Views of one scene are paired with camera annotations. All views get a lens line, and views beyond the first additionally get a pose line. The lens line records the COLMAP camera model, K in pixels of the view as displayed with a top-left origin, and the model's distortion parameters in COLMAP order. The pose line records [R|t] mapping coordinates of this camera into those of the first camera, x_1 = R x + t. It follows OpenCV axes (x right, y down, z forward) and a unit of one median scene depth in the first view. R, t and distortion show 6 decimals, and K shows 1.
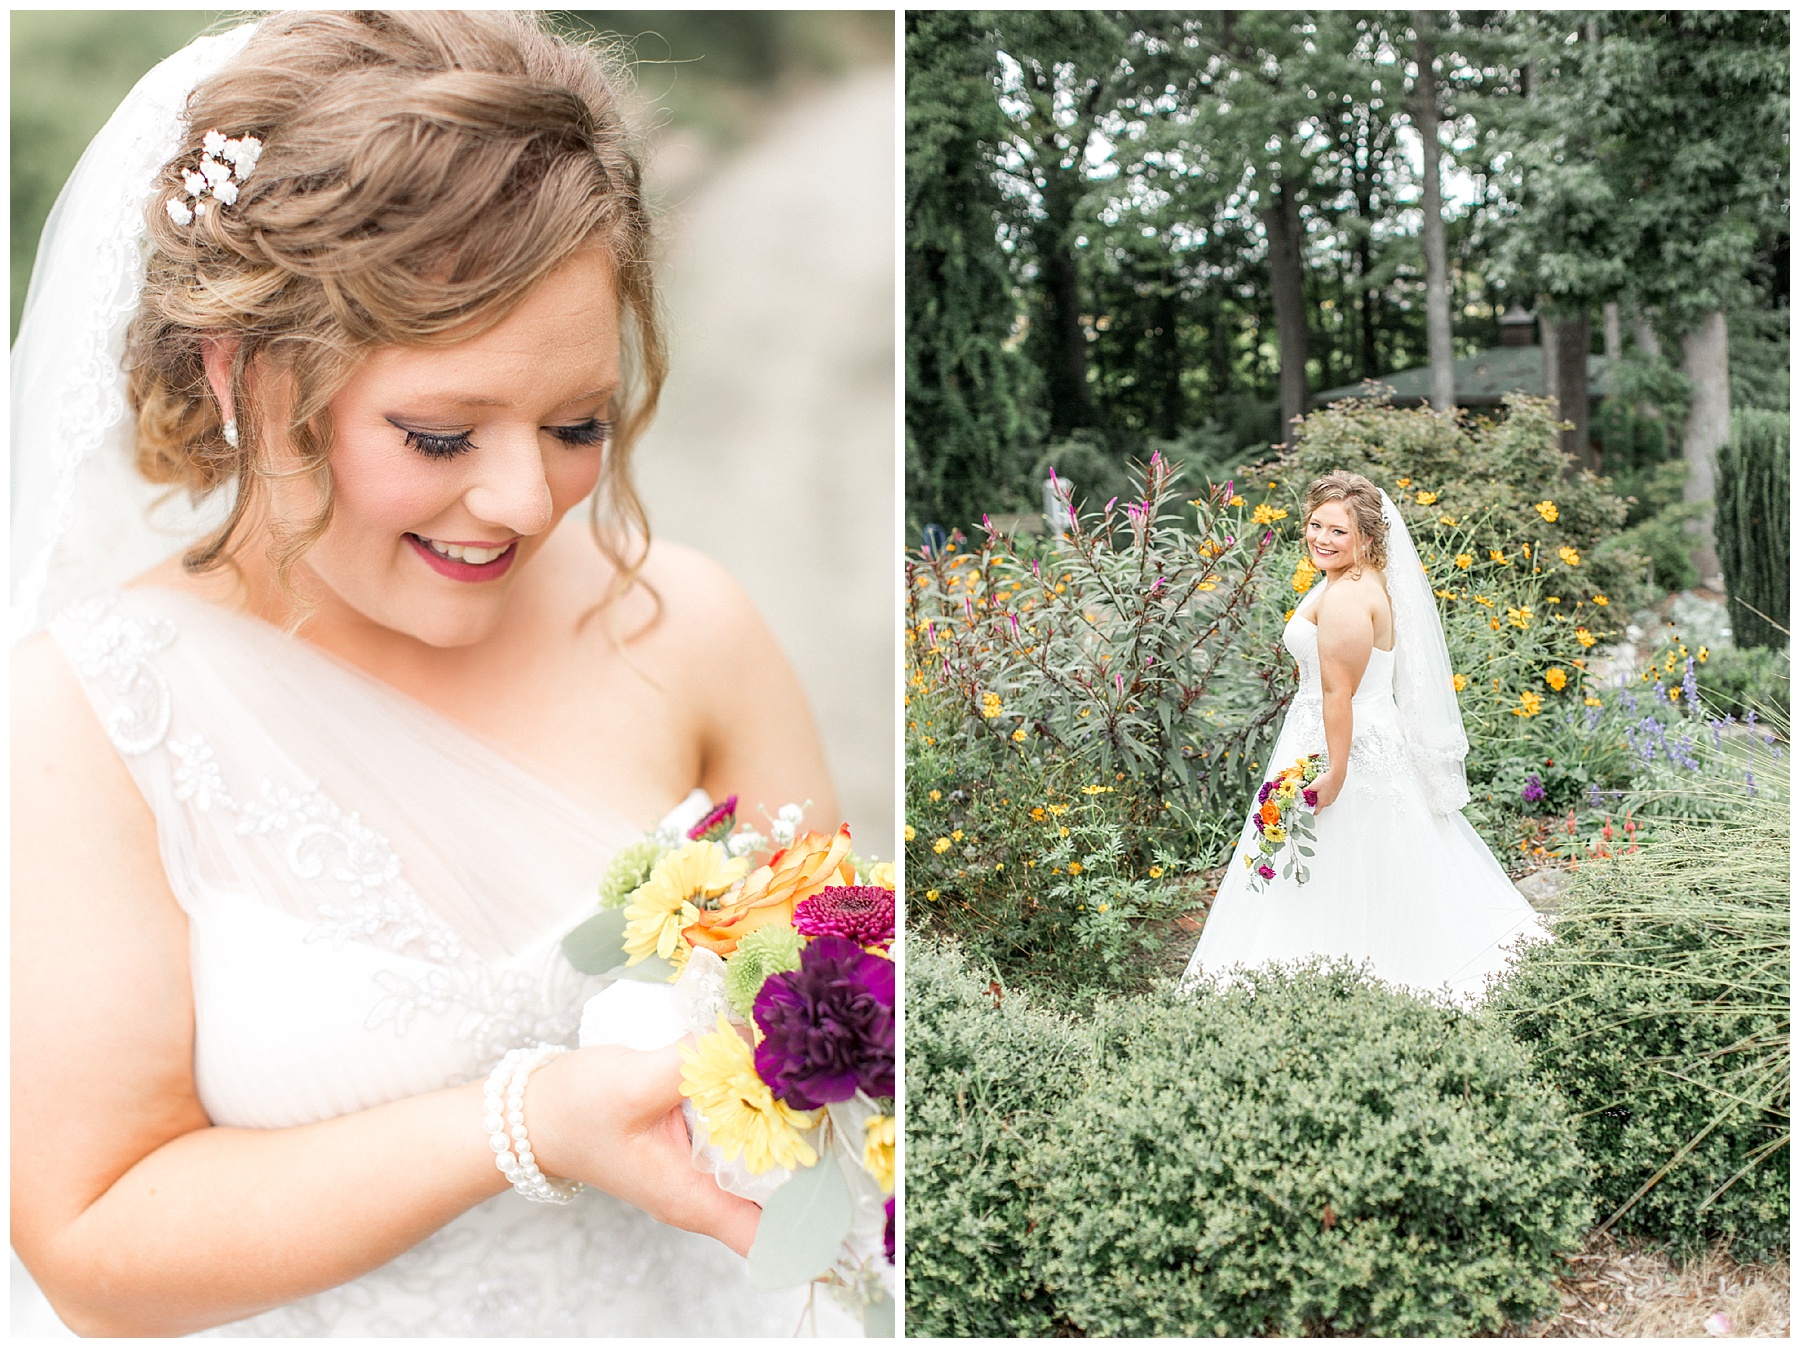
lens RADIAL K [[2721.0, 0, 900.0], [0, 2721.0, 674.0], [0, 0, 1]] dist [-0.122502, 0.244829]
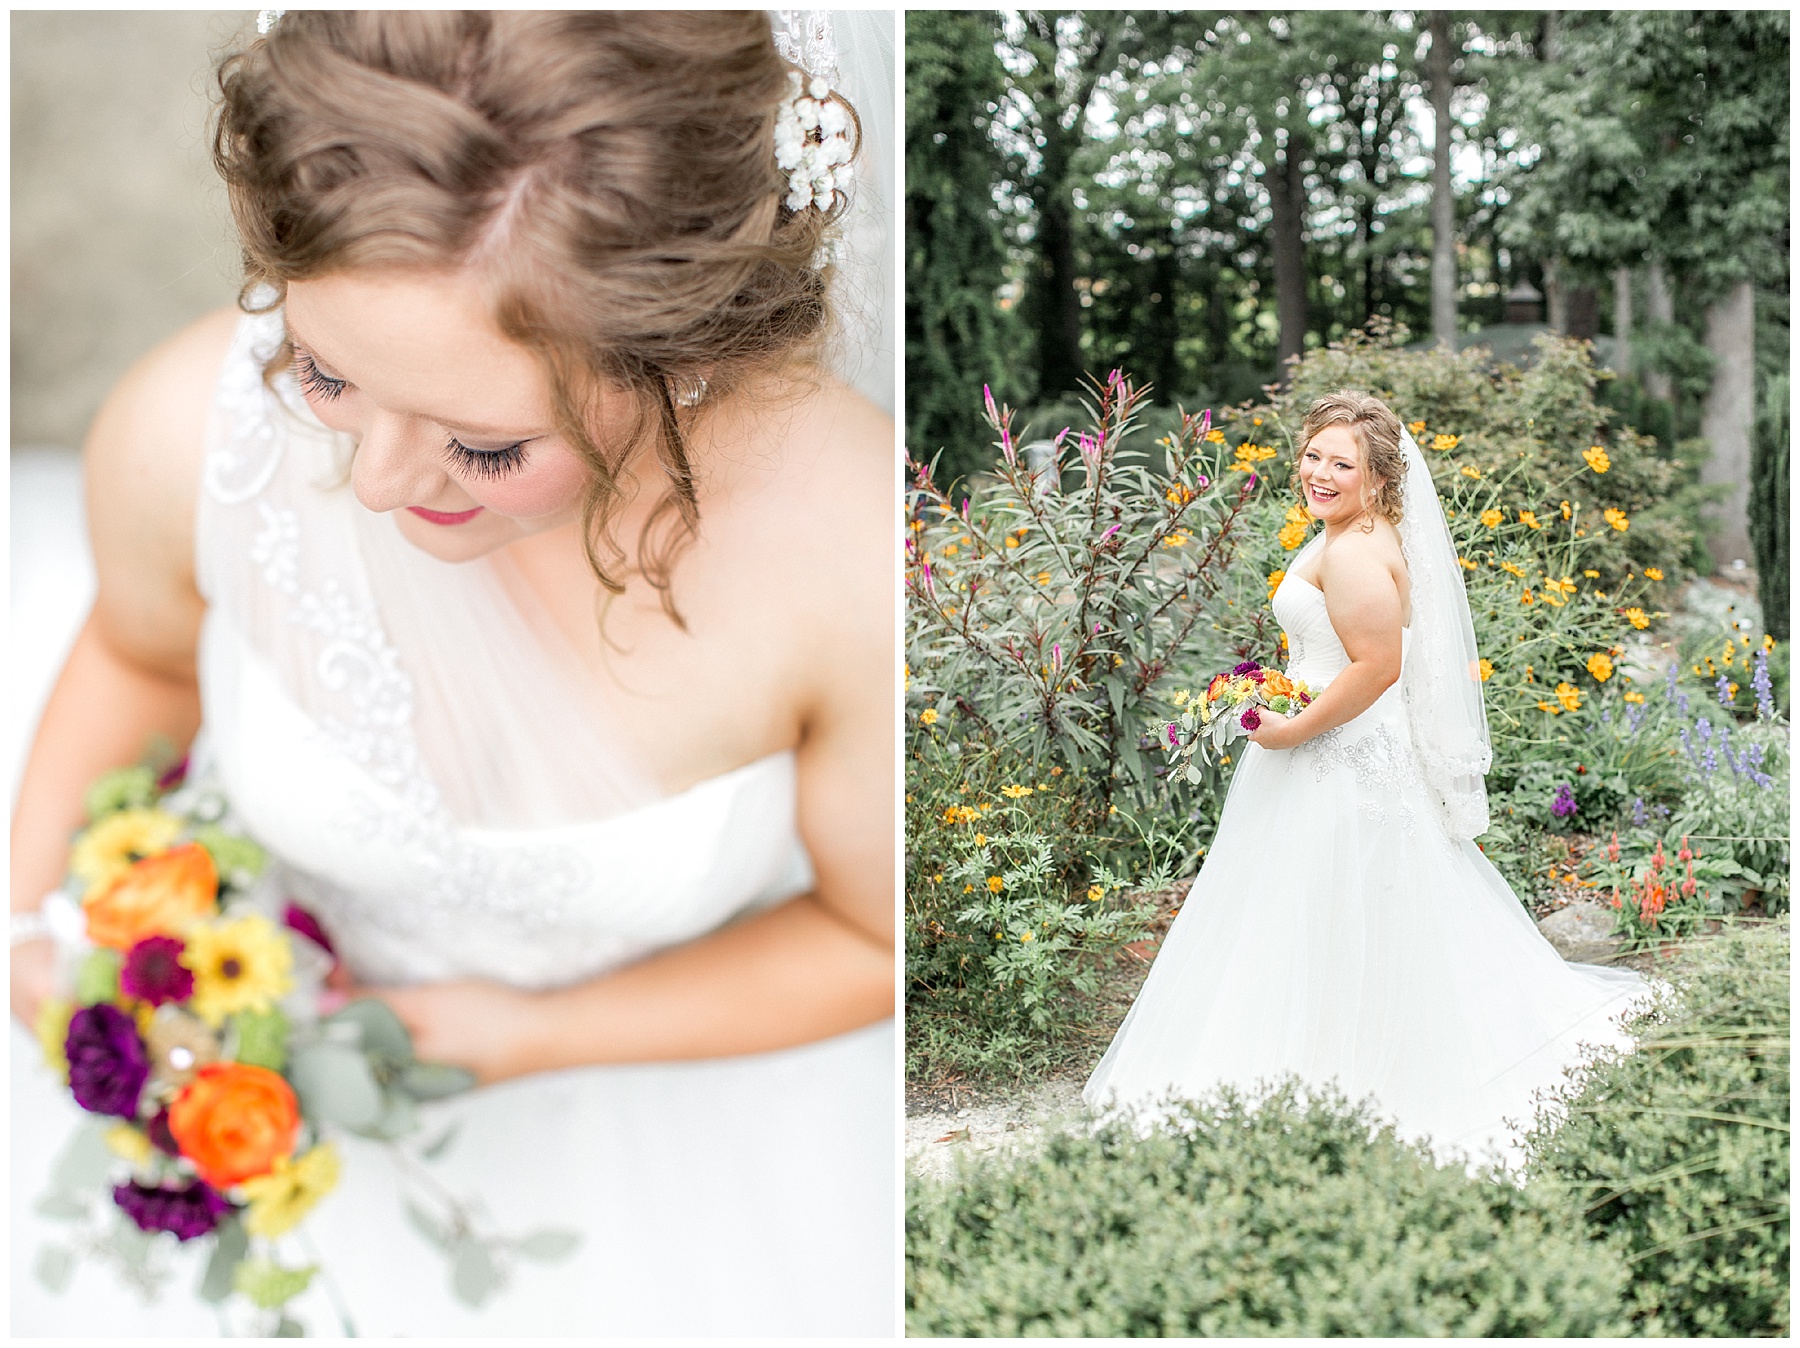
lens RADIAL K [[2721.0, 0, 900.0], [0, 2721.0, 674.0], [0, 0, 1]] dist [-0.122502, 0.244829]
pose [[0.999383, 0.034771, 0.004911, 0.024455], [-0.034832, 0.999310, 0.012889, 0.000197], [-0.004459, -0.013052, 0.999905, 0.162029]]
